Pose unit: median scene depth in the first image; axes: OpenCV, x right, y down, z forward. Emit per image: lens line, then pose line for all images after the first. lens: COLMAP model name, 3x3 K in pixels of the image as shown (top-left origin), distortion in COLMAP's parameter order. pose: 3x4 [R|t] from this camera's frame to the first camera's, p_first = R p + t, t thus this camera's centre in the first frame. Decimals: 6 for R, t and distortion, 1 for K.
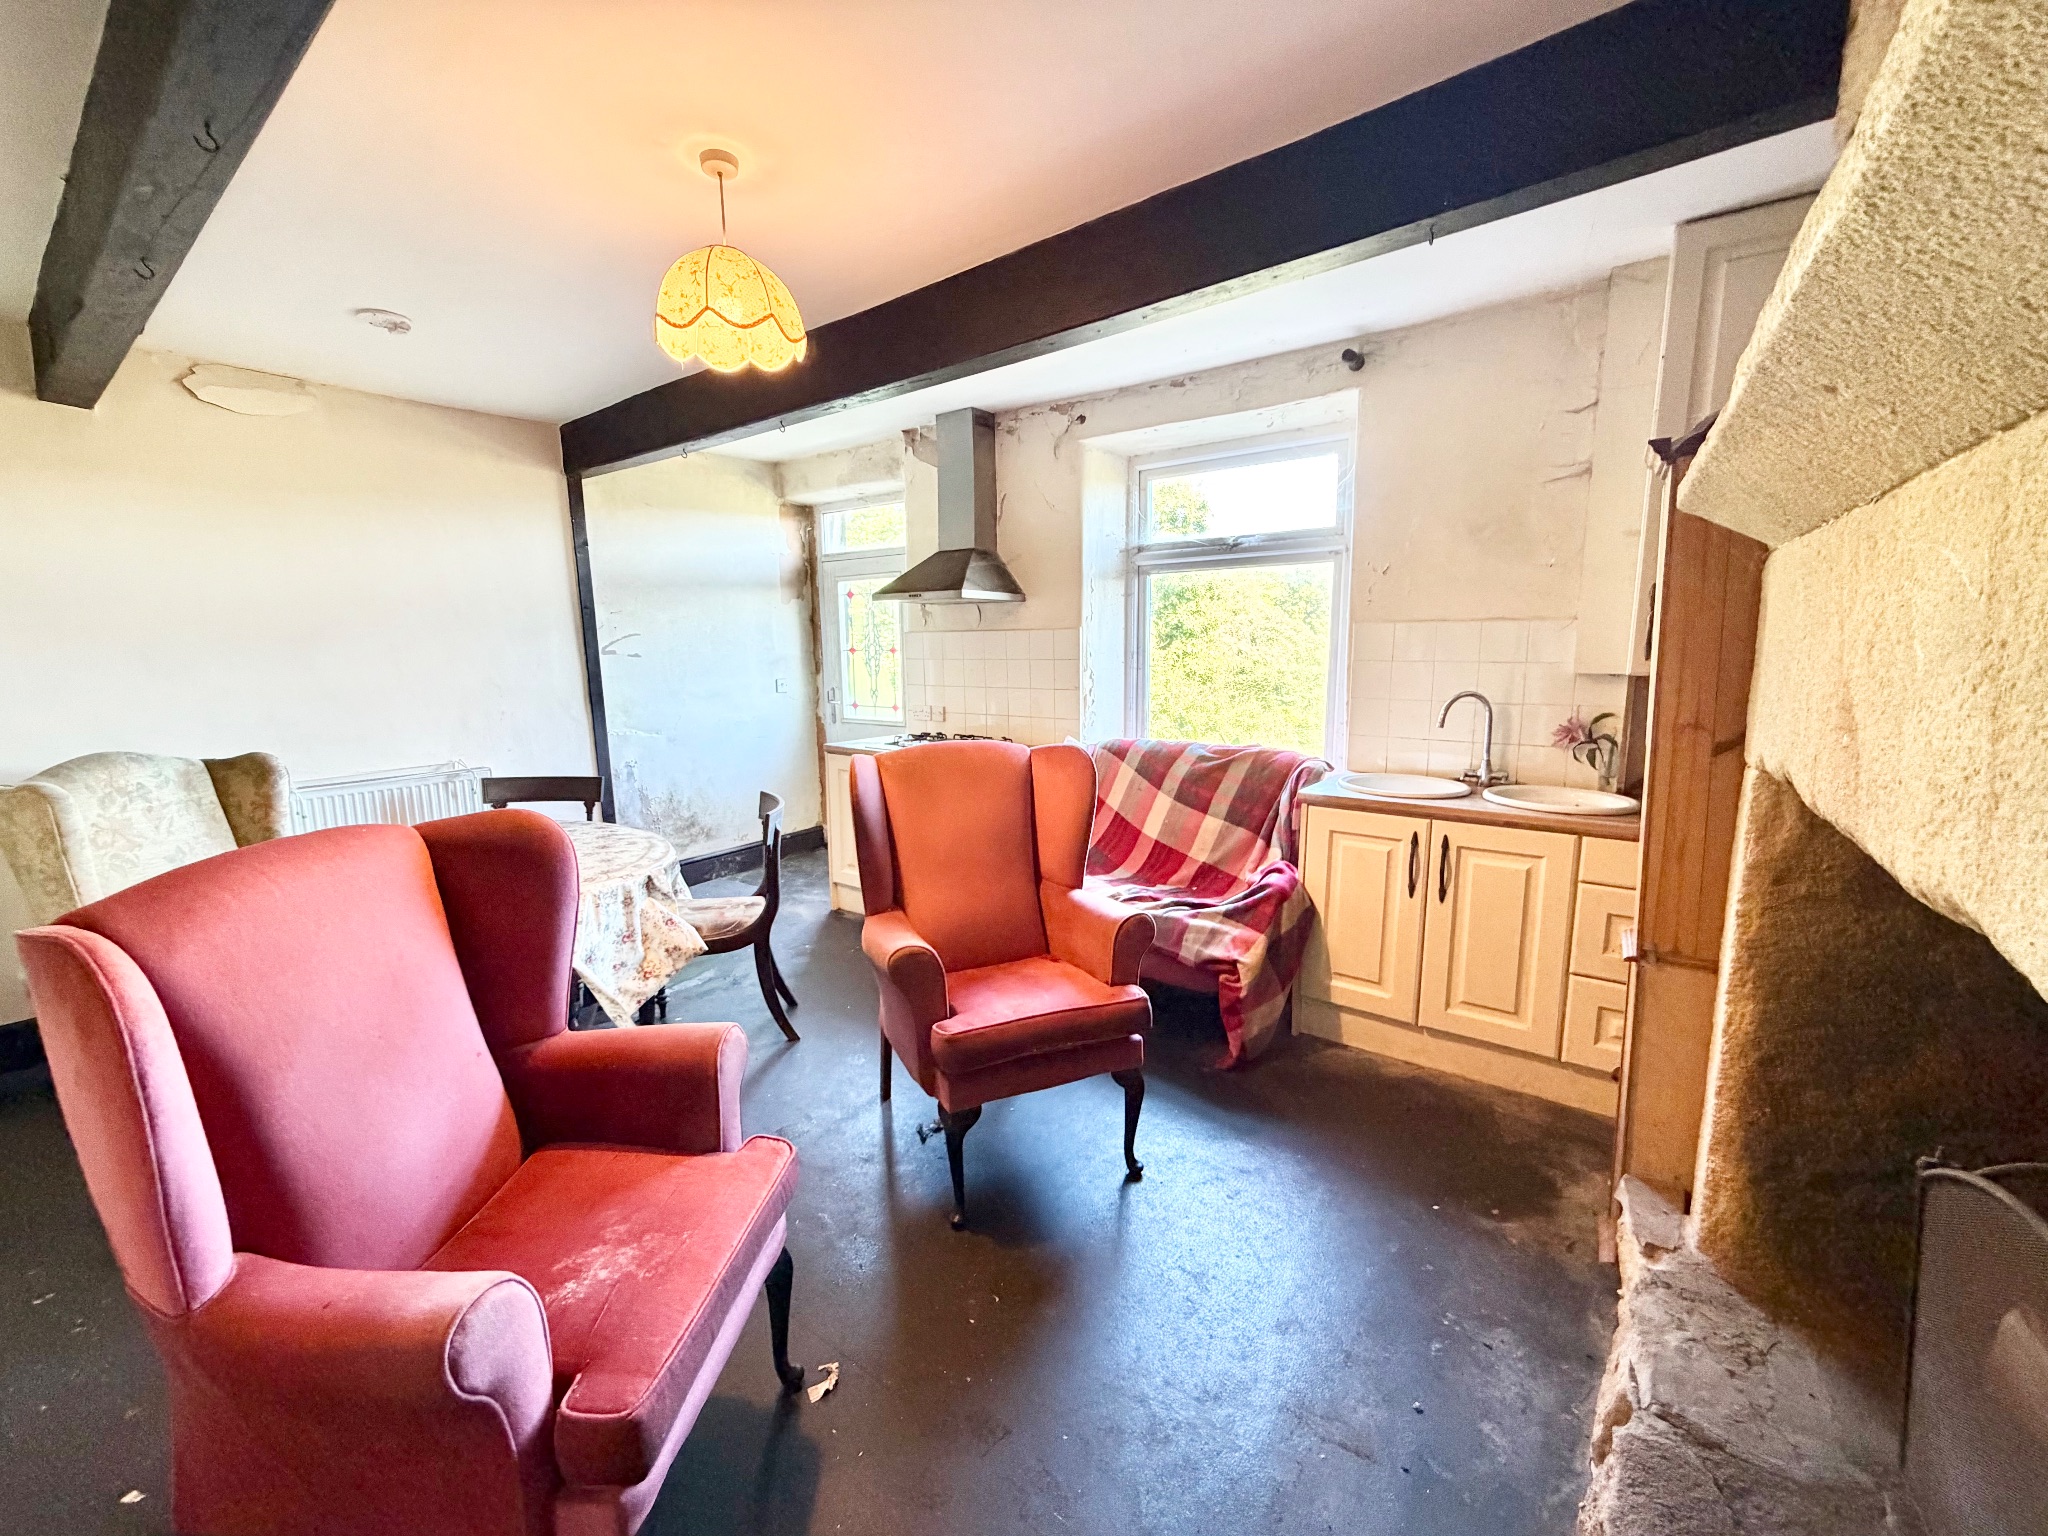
lens RADIAL K [[818.6, 0, 1024.0], [0, 818.6, 764.8], [0, 0, 1]] dist [-0.000057, -0.000112]
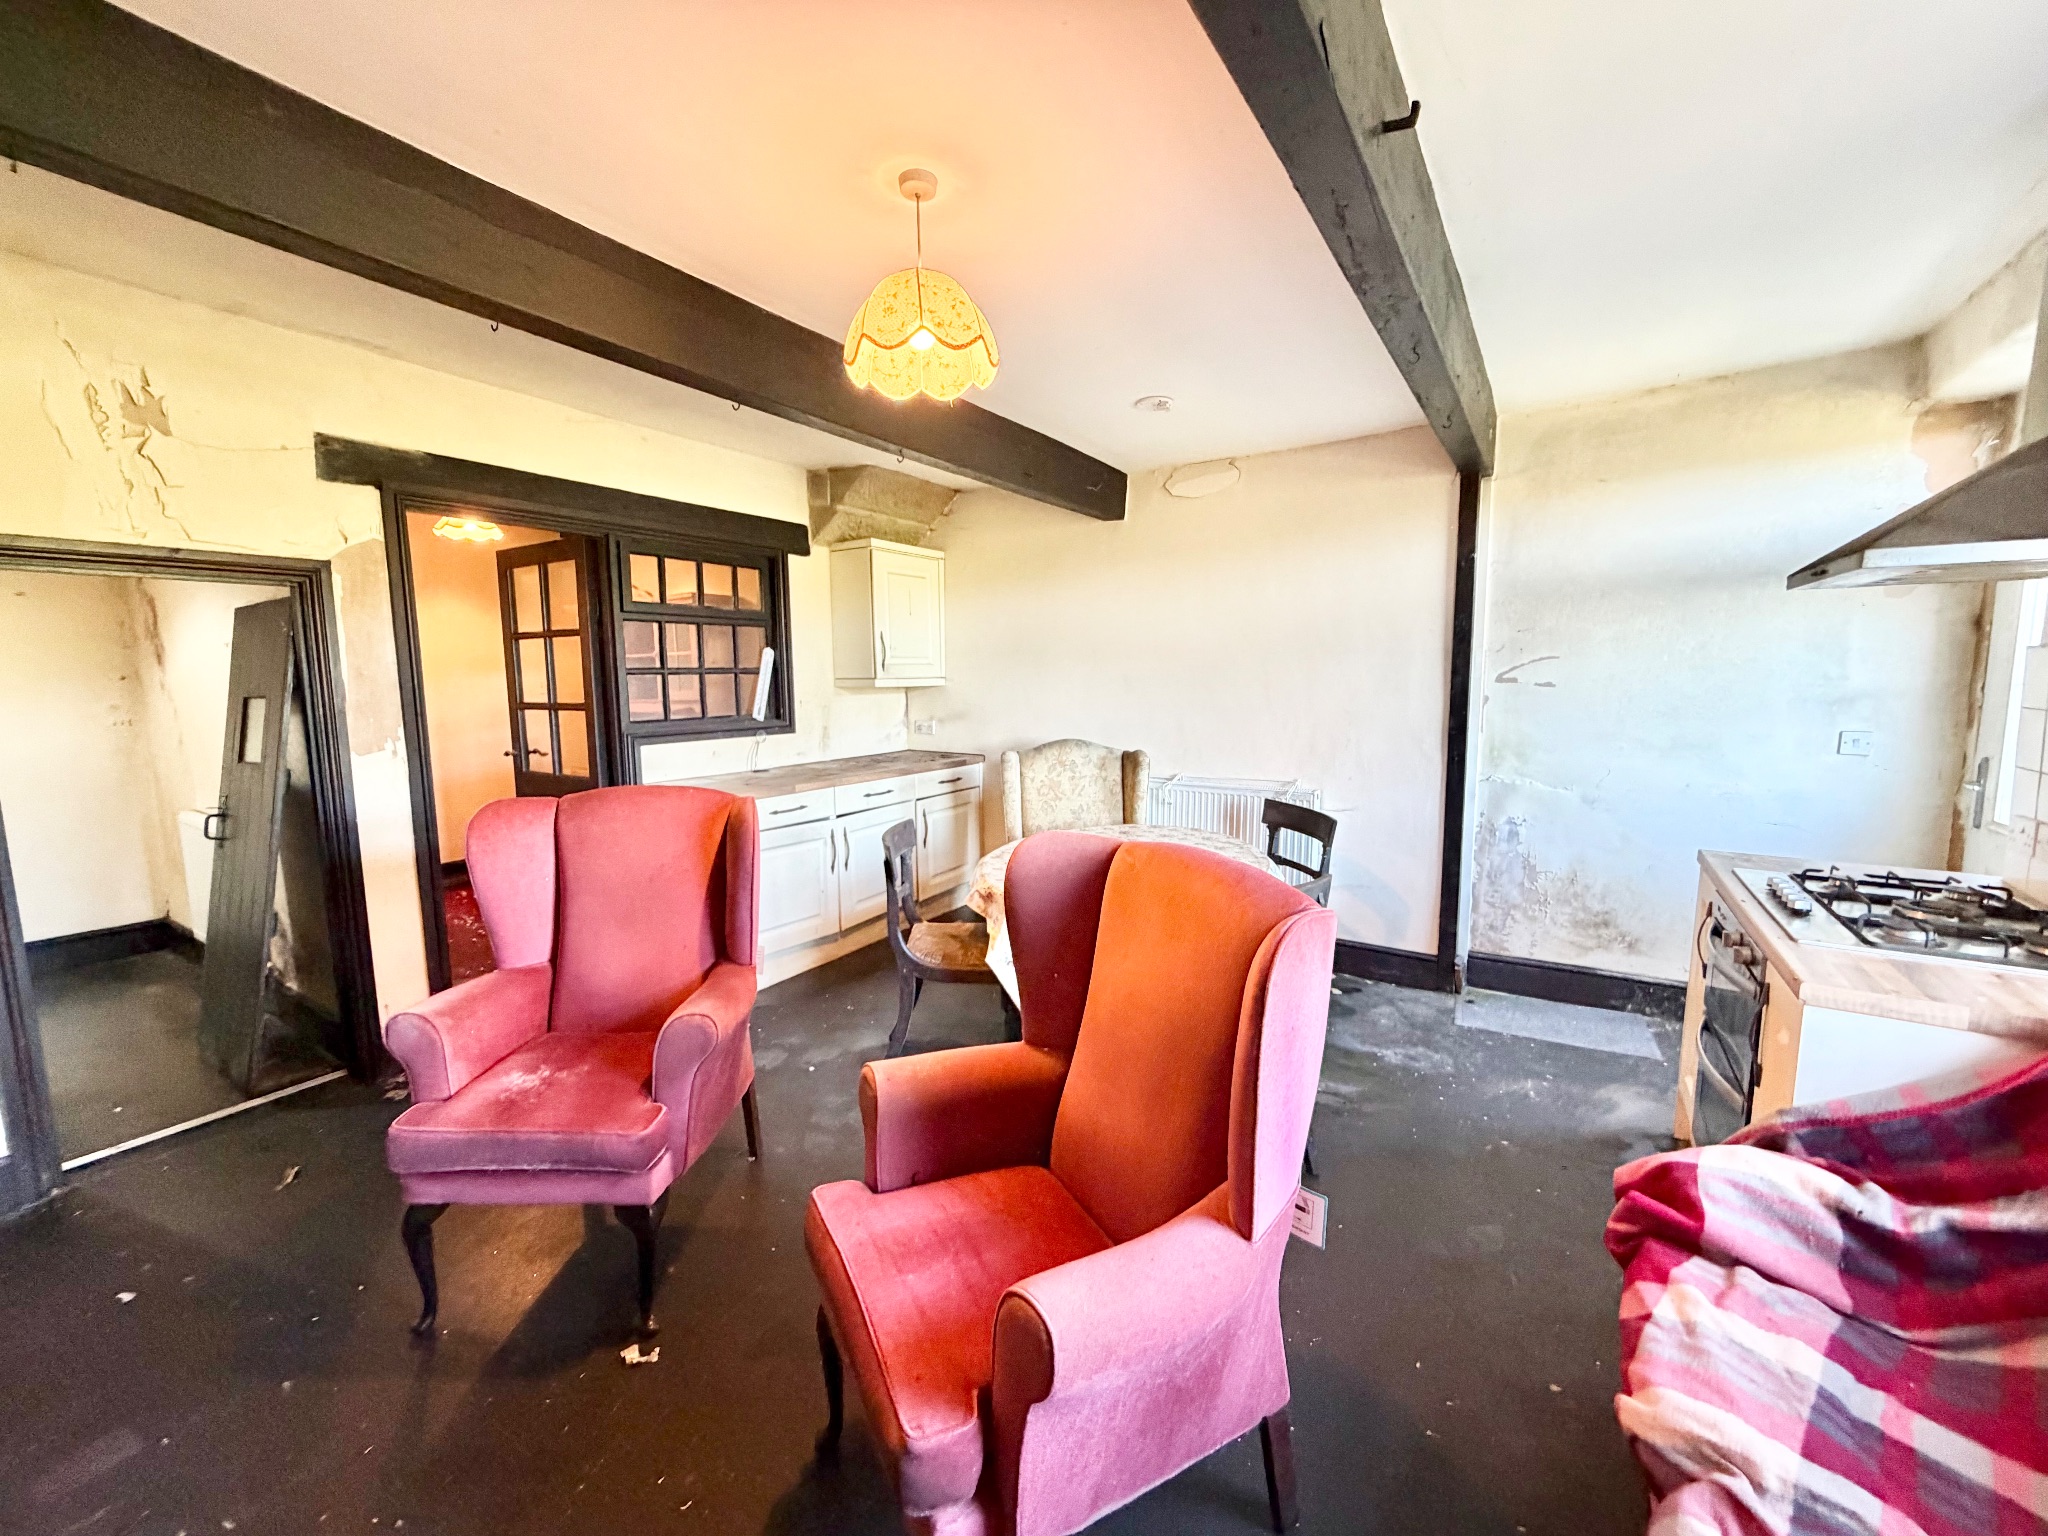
lens RADIAL K [[818.6, 0, 1021.9], [0, 818.6, 766.3], [0, 0, 1]] dist [-0.000057, -0.000112]
pose [[0.057558, 0.121317, -0.990944, 0.272057], [-0.140559, 0.983687, 0.112264, -0.075201], [0.988398, 0.132825, 0.073671, 0.465354]]
